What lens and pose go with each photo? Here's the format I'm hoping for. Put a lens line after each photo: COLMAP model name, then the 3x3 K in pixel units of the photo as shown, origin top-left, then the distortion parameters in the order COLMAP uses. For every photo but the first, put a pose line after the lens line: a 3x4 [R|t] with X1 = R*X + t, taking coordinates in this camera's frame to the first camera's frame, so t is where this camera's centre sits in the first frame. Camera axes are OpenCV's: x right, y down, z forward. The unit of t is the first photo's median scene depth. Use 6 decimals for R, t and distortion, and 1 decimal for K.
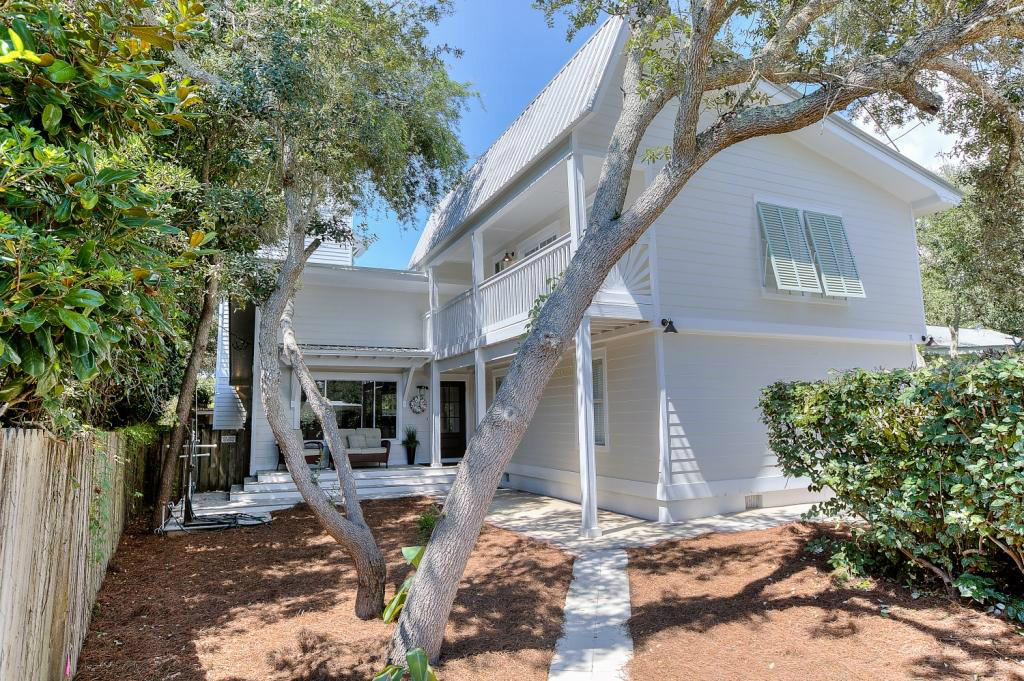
lens RADIAL K [[605.0, 0, 508.2], [0, 605.0, 340.7], [0, 0, 1]] dist [-0.002799, -0.000533]
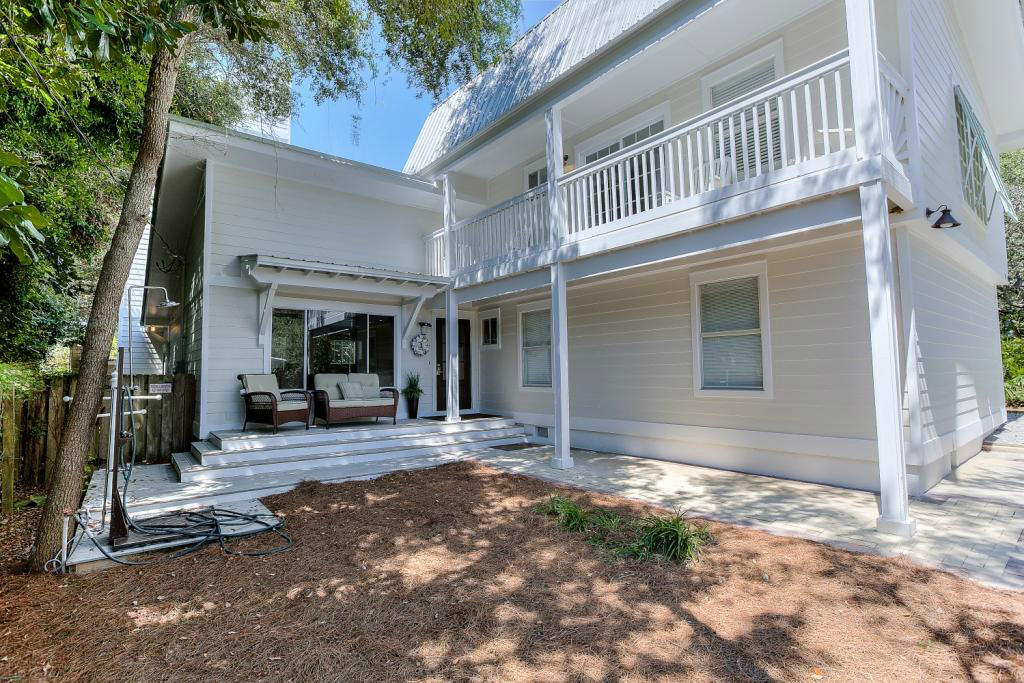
lens RADIAL K [[493.5, 0, 515.4], [0, 493.5, 339.1], [0, 0, 1]] dist [-0.017280, 0.000469]
pose [[0.967020, 0.019574, 0.253948, -0.215609], [-0.033726, 0.998104, 0.051496, 0.064749], [-0.252458, -0.058362, 0.965846, 0.360746]]
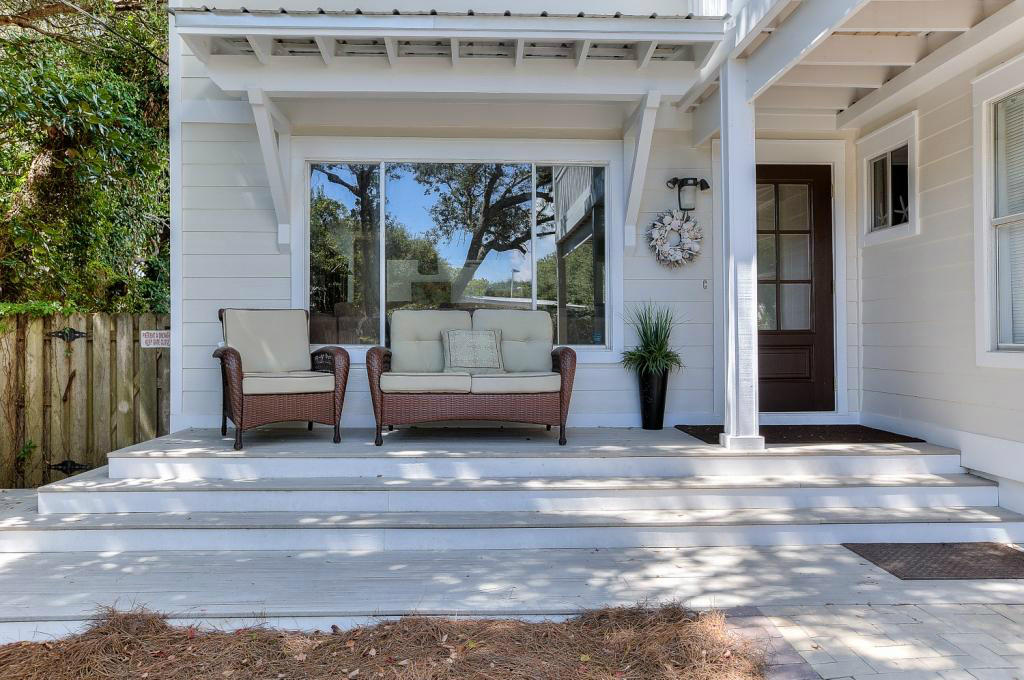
lens RADIAL K [[740.1, 0, 510.3], [0, 740.1, 334.4], [0, 0, 1]] dist [-0.013375, 0.000141]
pose [[0.929325, 0.008844, -0.369156, -0.096633], [0.035984, 0.992786, 0.114372, 0.119997], [0.367504, -0.119573, 0.922303, 0.683231]]
